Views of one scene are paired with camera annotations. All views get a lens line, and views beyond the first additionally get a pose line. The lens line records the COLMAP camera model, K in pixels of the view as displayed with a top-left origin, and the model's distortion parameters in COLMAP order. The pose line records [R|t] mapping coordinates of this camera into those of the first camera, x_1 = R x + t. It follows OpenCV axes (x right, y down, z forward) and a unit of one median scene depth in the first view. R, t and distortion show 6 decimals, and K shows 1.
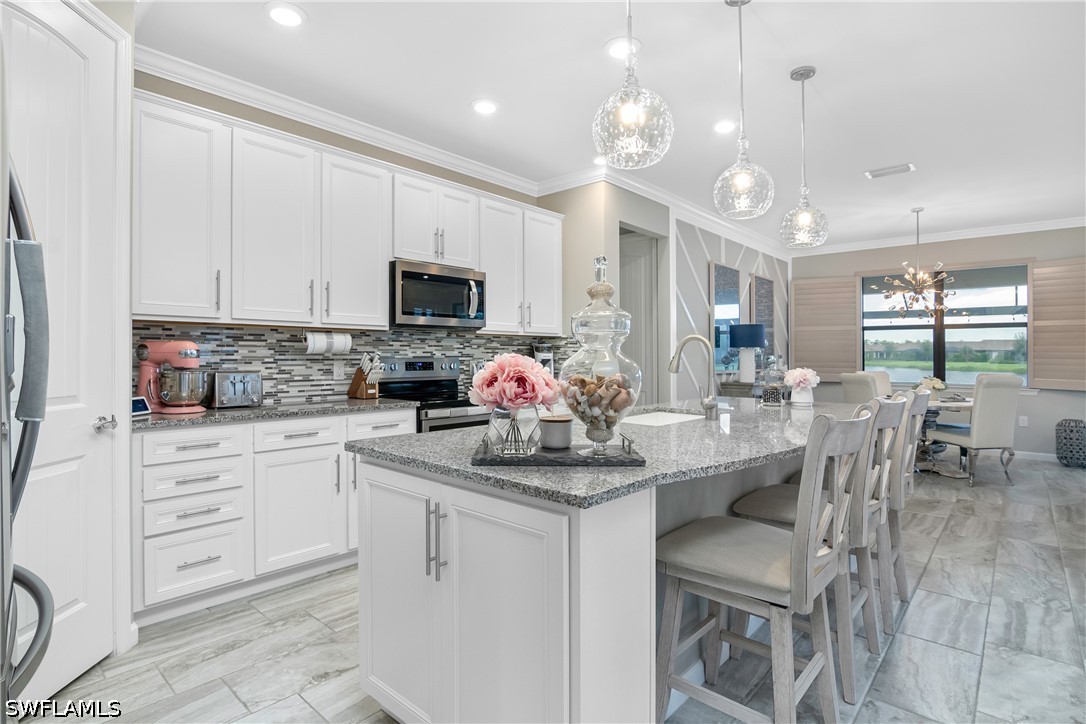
lens RADIAL K [[537.4, 0, 544.9], [0, 537.4, 352.1], [0, 0, 1]] dist [-0.023478, 0.002476]
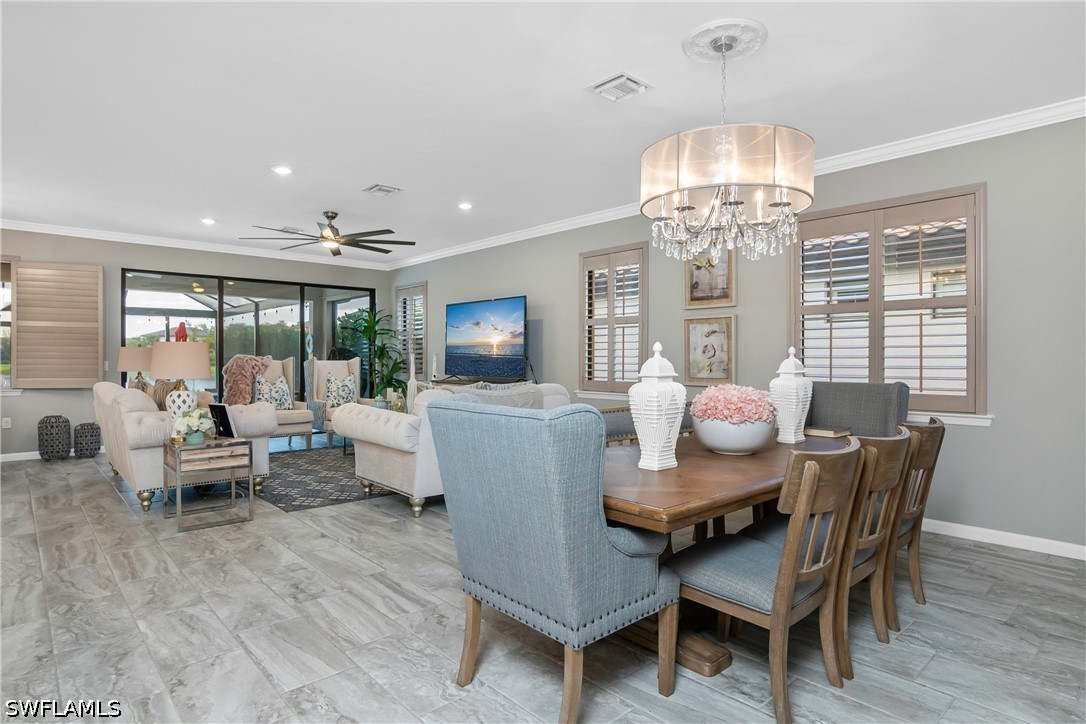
lens RADIAL K [[599.9, 0, 527.6], [0, 599.9, 360.5], [0, 0, 1]] dist [-0.001632, -0.002095]
pose [[0.126412, -0.006669, 0.991955, -0.100723], [-0.009584, 0.999923, 0.007944, -0.003452], [-0.991932, -0.010511, 0.126338, -0.138682]]
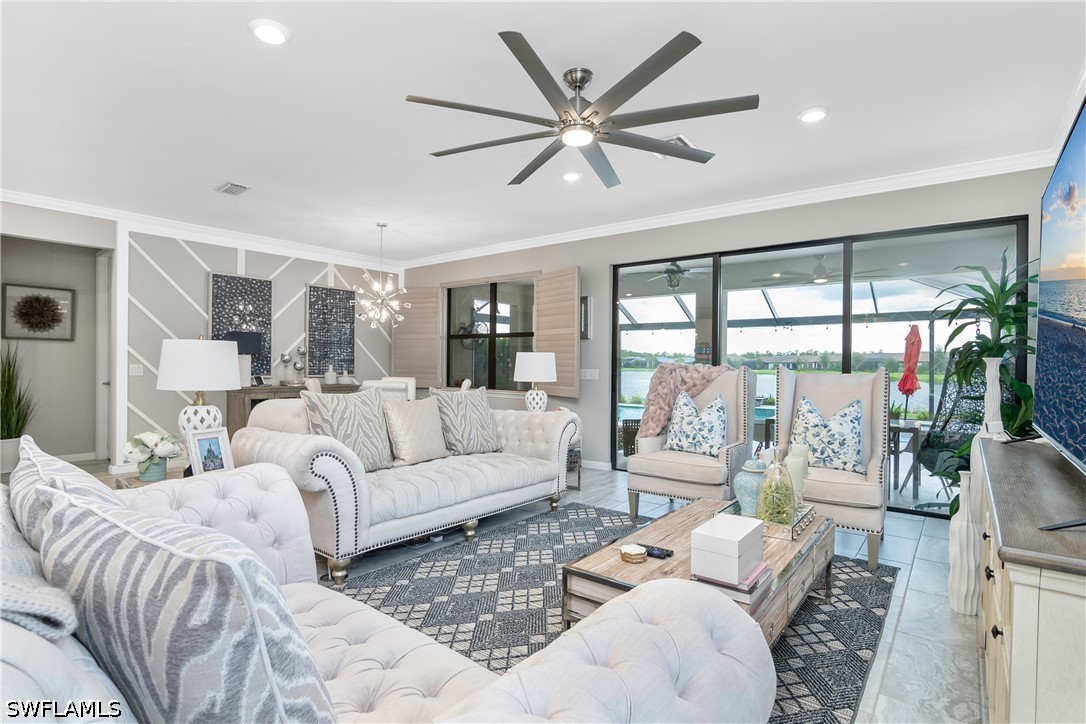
lens RADIAL K [[537.4, 0, 545.6], [0, 537.4, 371.9], [0, 0, 1]] dist [-0.023478, 0.002476]
pose [[0.998556, 0.007563, 0.053184, 1.249045], [-0.008731, 0.999725, 0.021759, 0.000135], [-0.053005, -0.022192, 0.998348, -0.121252]]
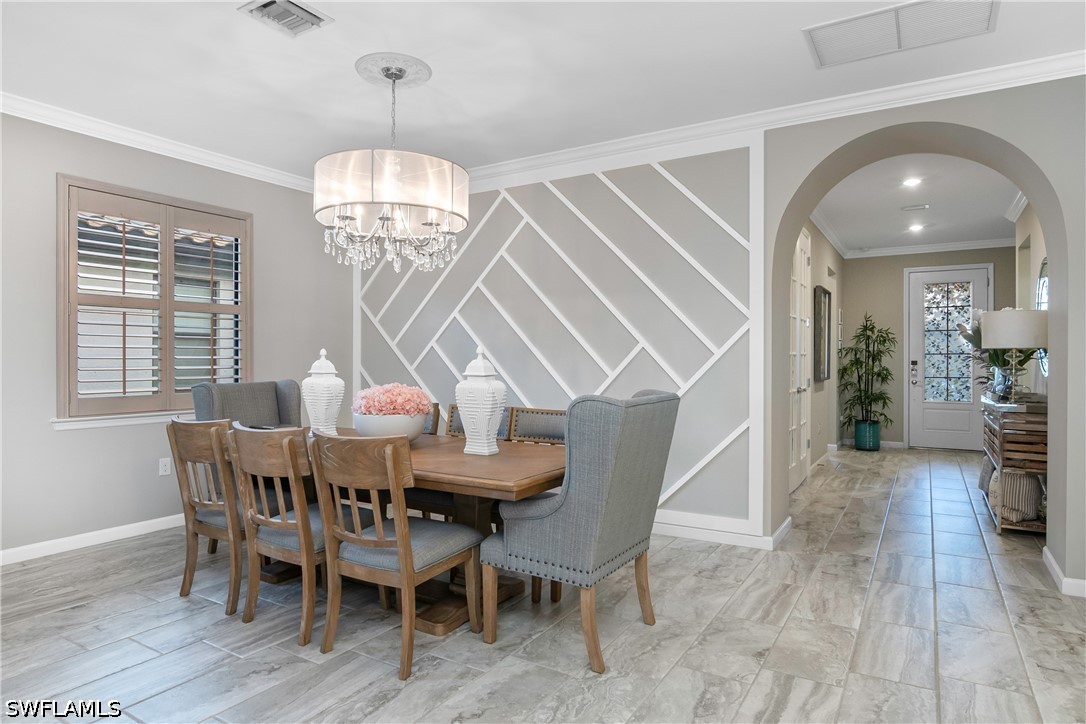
lens RADIAL K [[629.1, 0, 542.6], [0, 629.1, 358.5], [0, 0, 1]] dist [-0.030356, -0.000521]
pose [[-0.985219, -0.002961, -0.171277, 0.560029], [-0.002799, 0.999995, -0.001188, -0.003941], [0.171279, -0.000691, -0.985222, 0.538468]]
